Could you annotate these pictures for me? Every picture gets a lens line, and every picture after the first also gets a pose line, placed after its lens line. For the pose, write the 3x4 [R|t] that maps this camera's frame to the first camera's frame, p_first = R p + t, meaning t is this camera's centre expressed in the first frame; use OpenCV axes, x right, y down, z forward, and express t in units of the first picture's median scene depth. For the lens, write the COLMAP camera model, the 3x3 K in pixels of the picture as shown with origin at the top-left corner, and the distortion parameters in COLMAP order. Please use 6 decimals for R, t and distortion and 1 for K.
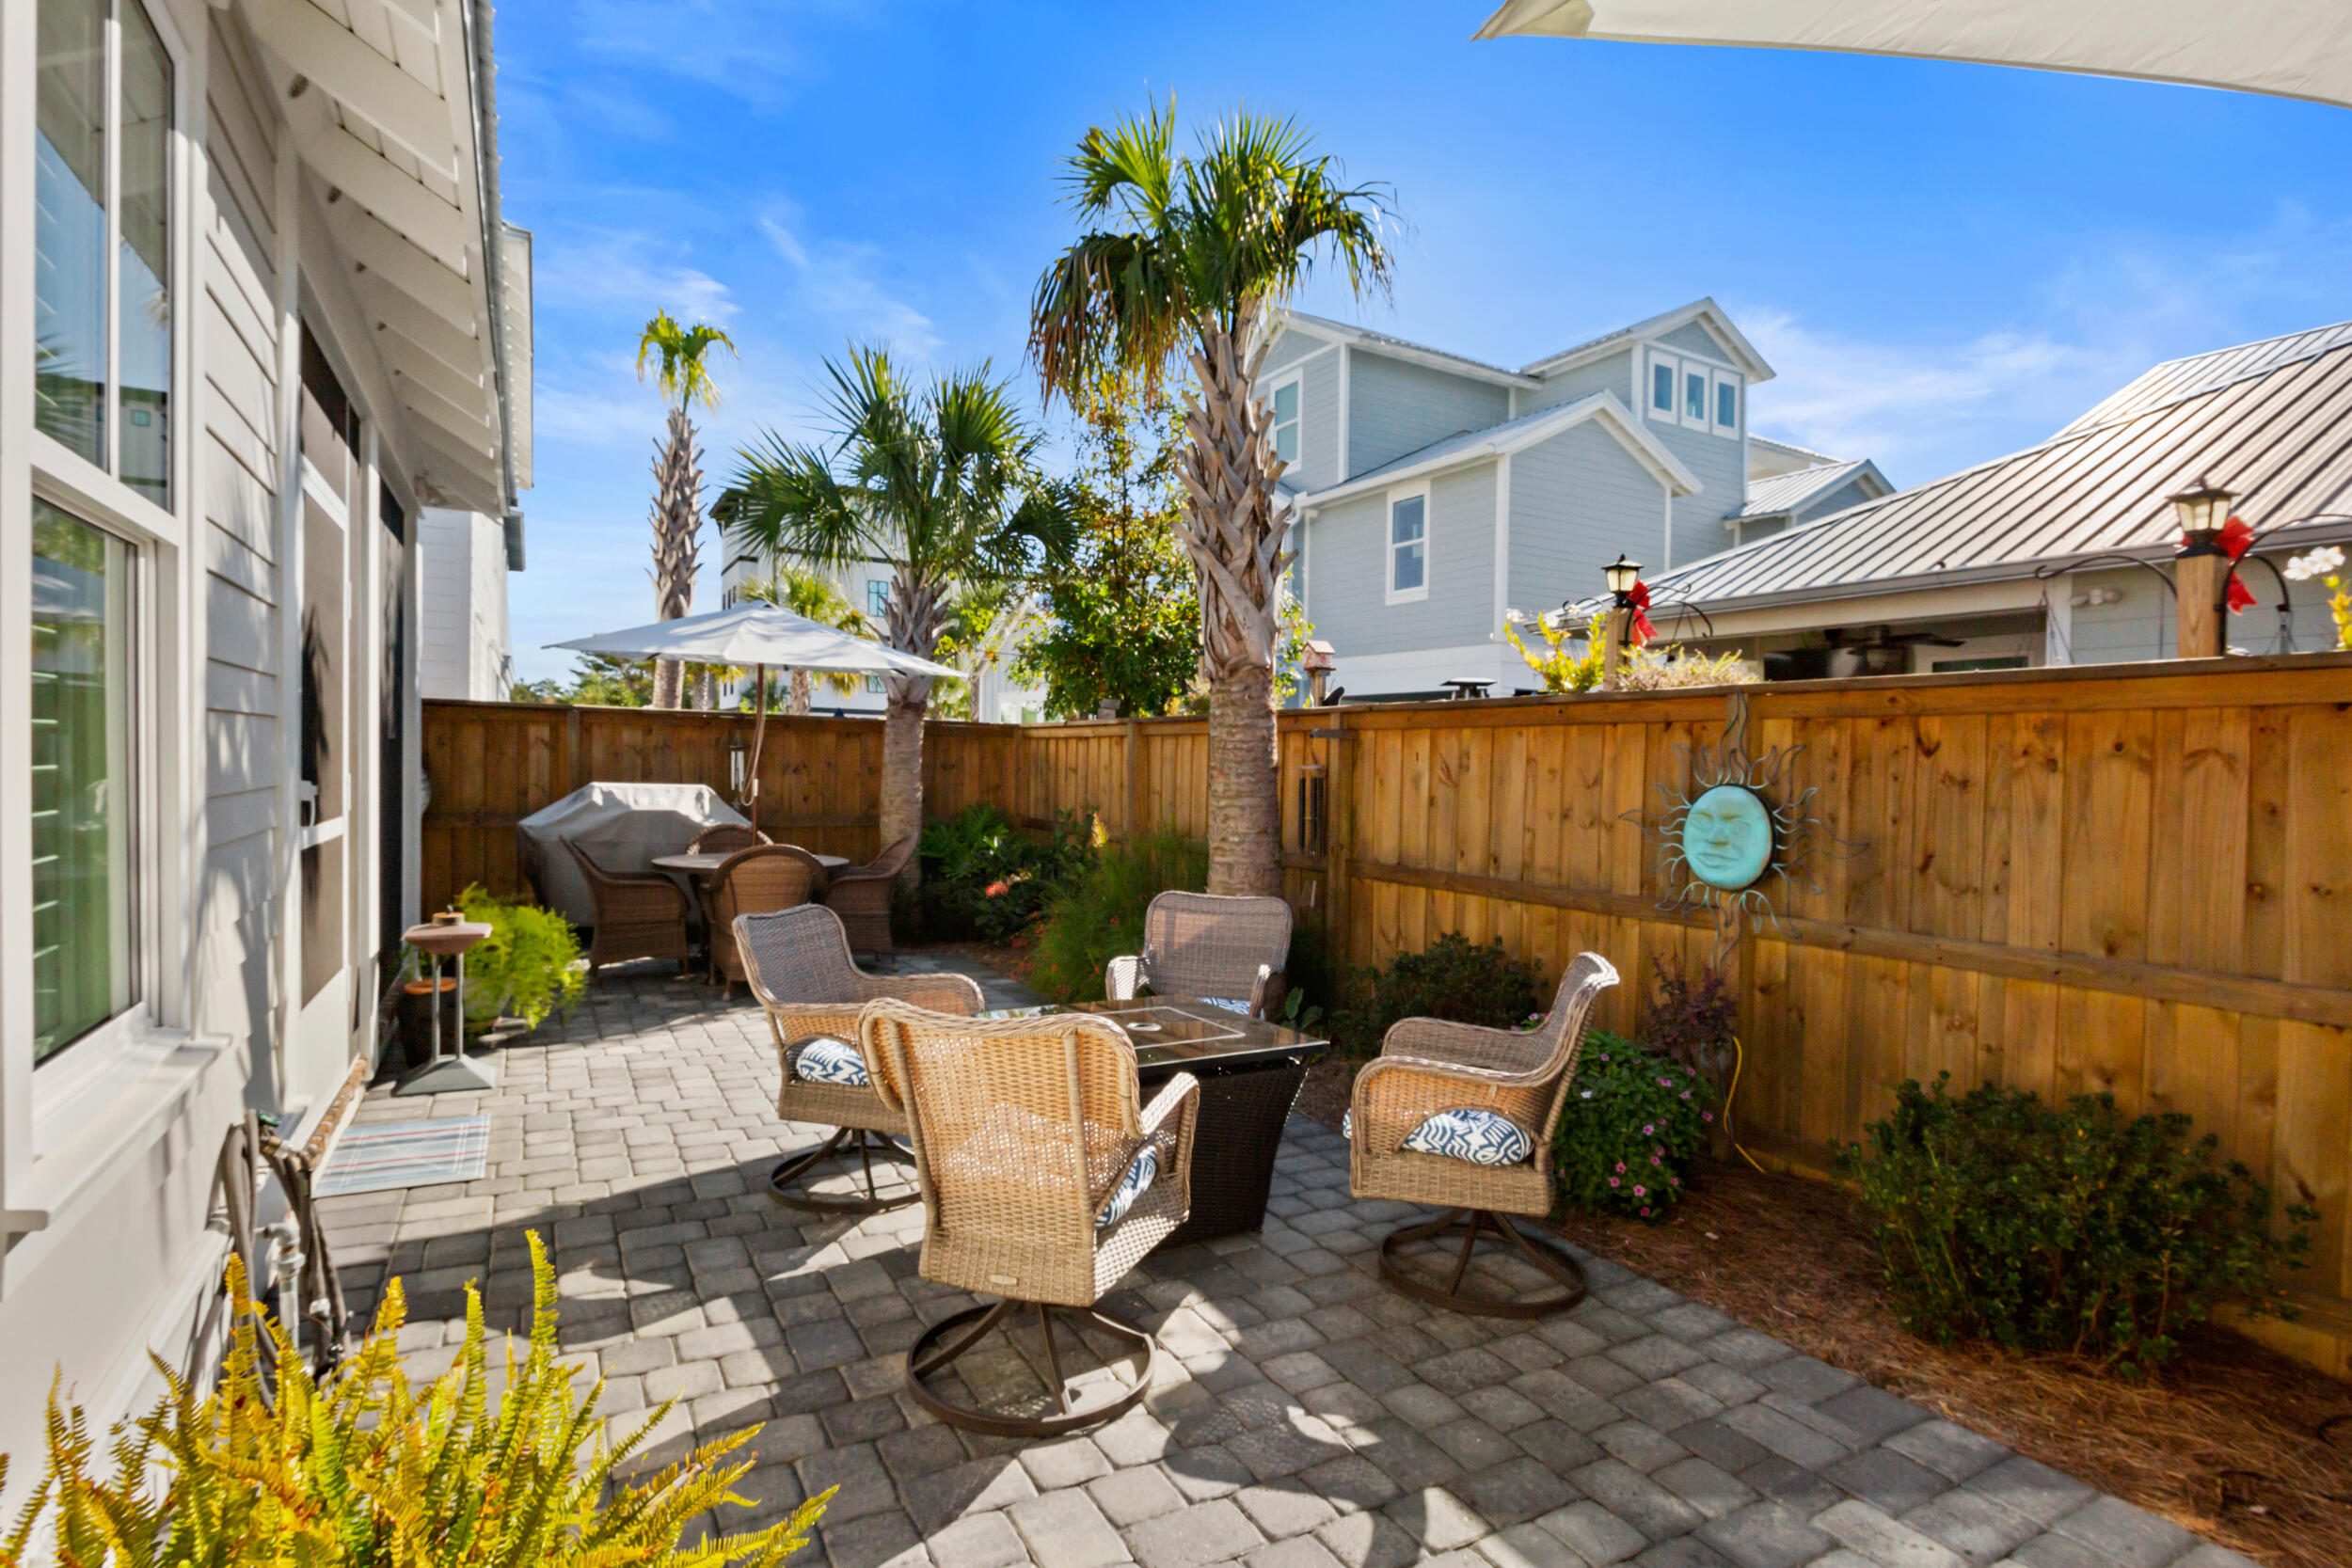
lens RADIAL K [[1143.1, 0, 1180.9], [0, 1143.1, 804.2], [0, 0, 1]] dist [-0.000283, -0.000221]
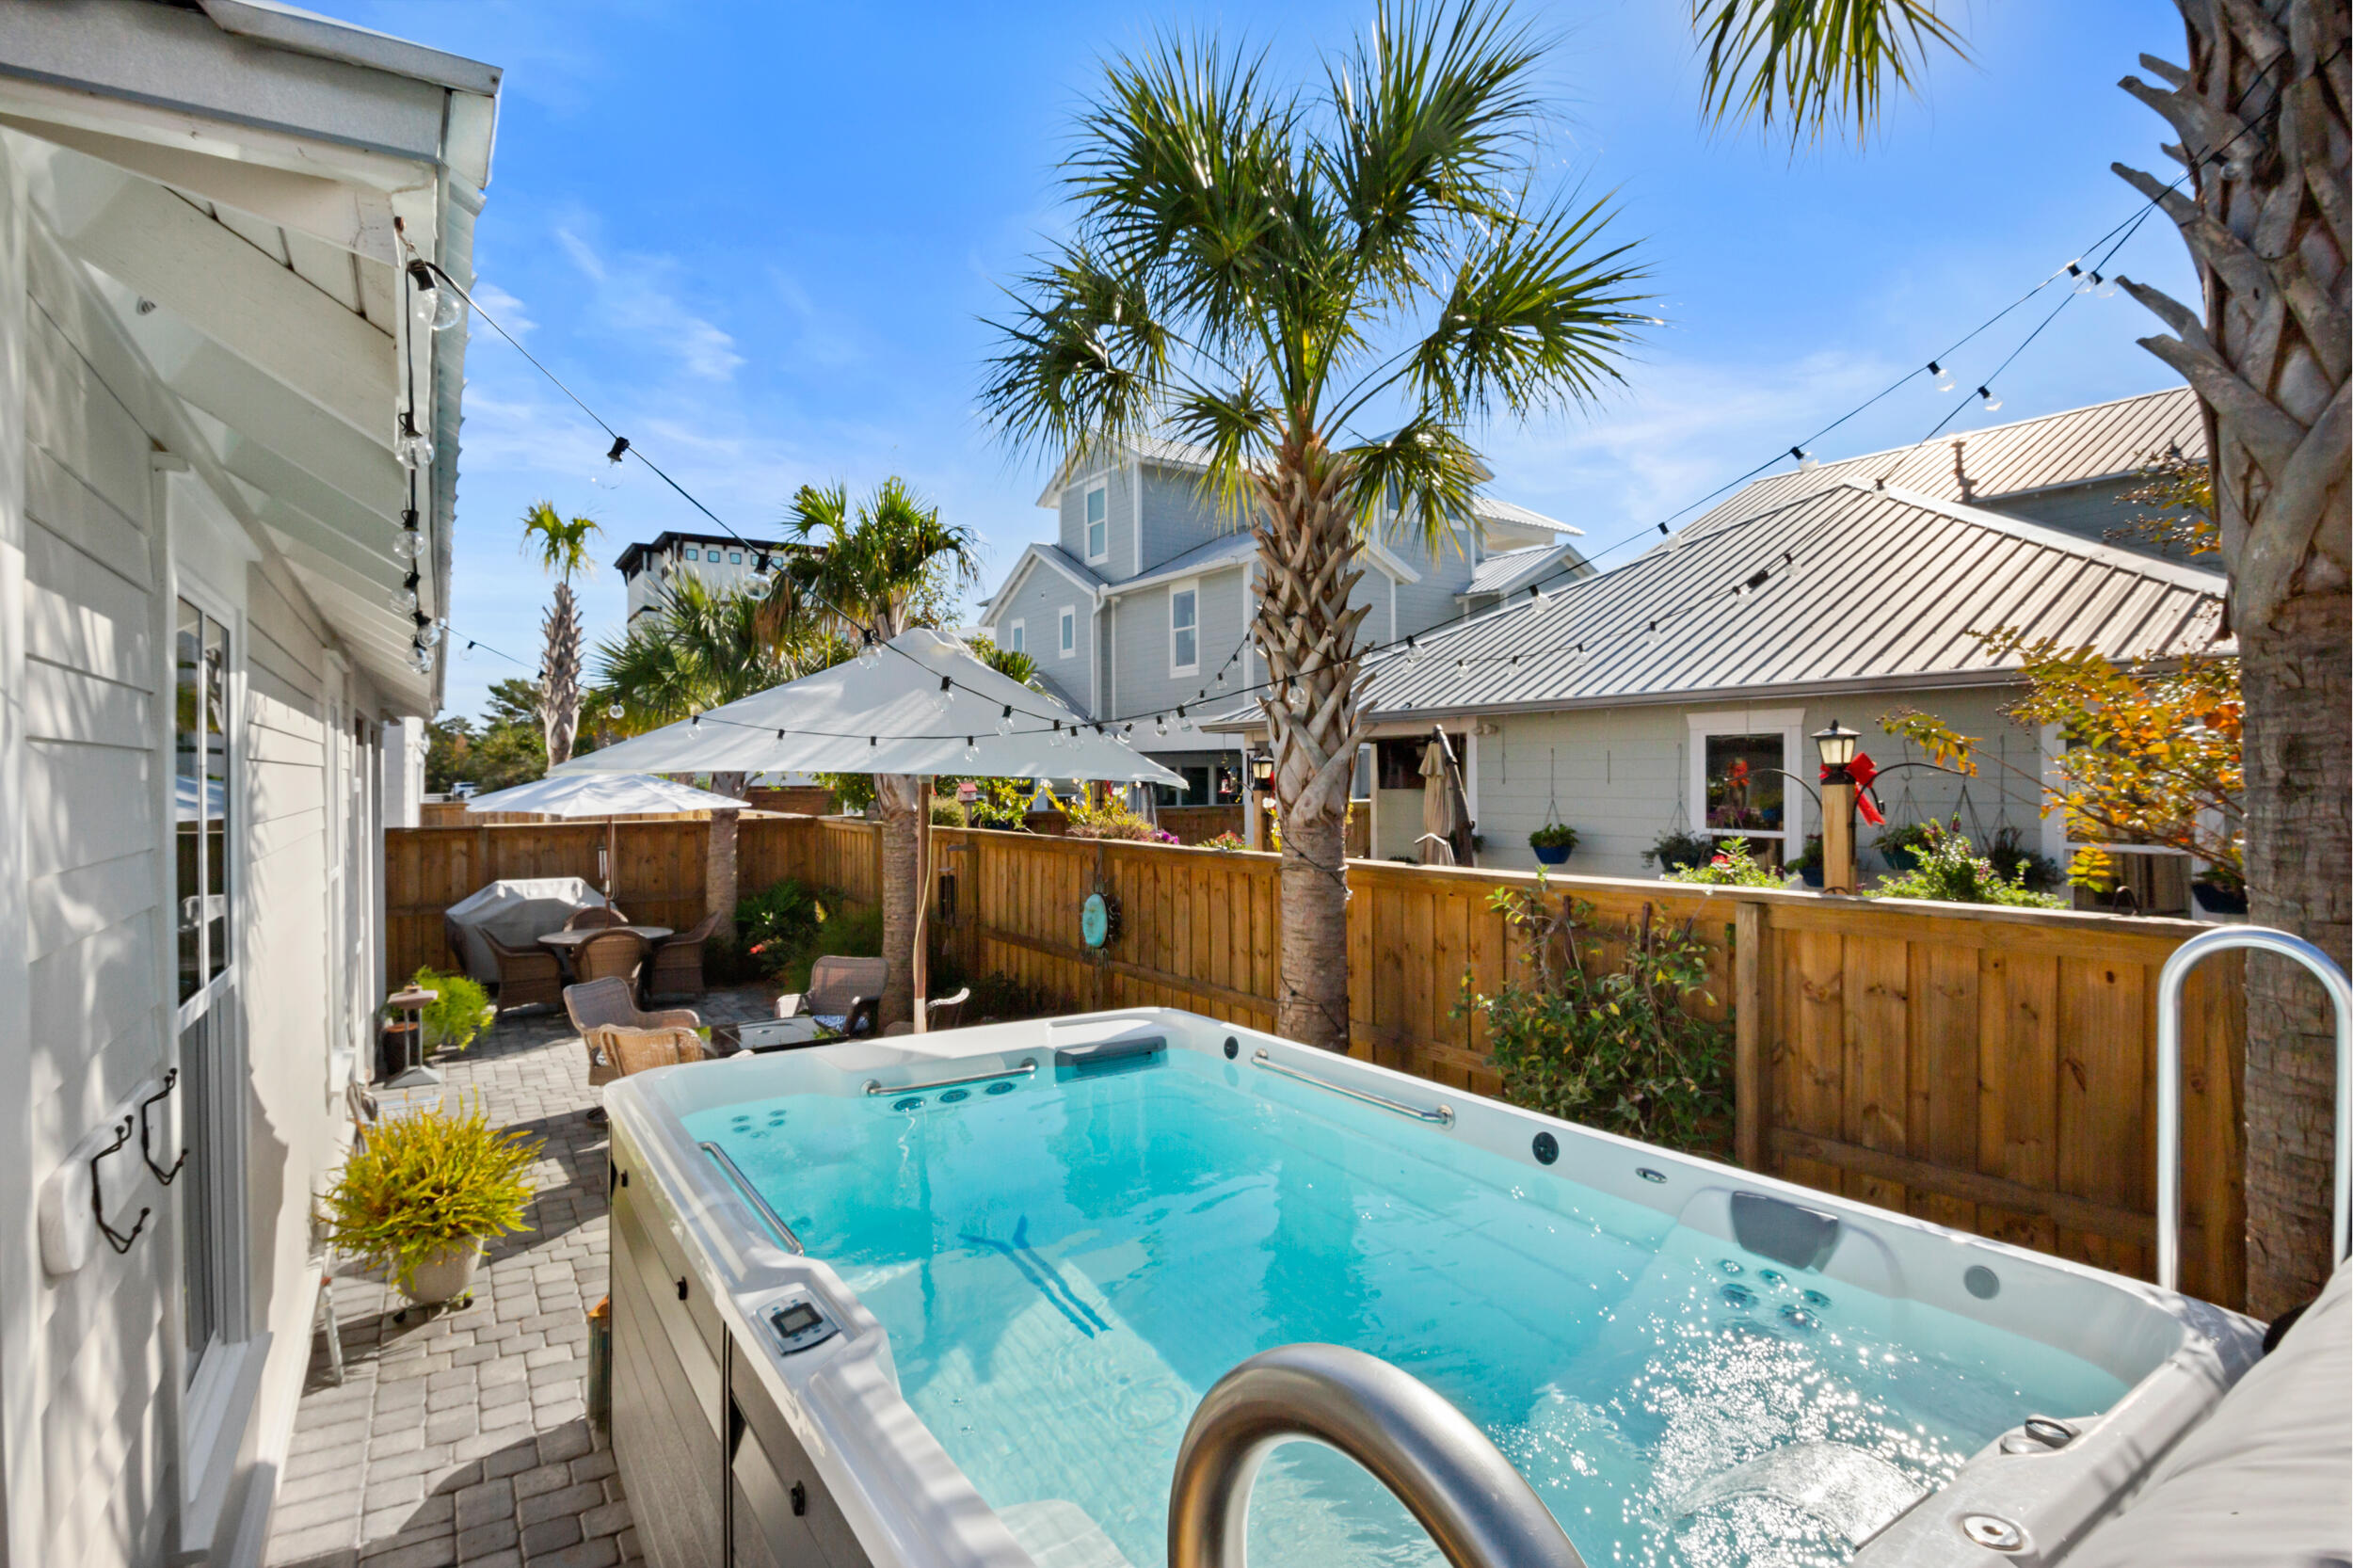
lens RADIAL K [[1143.7, 0, 1169.0], [0, 1143.7, 773.9], [0, 0, 1]] dist [-0.000283, -0.000221]
pose [[0.998177, -0.032983, 0.050541, 0.260857], [0.034674, 0.998855, -0.032958, -0.076875], [-0.049396, 0.034651, 0.998178, -0.484270]]
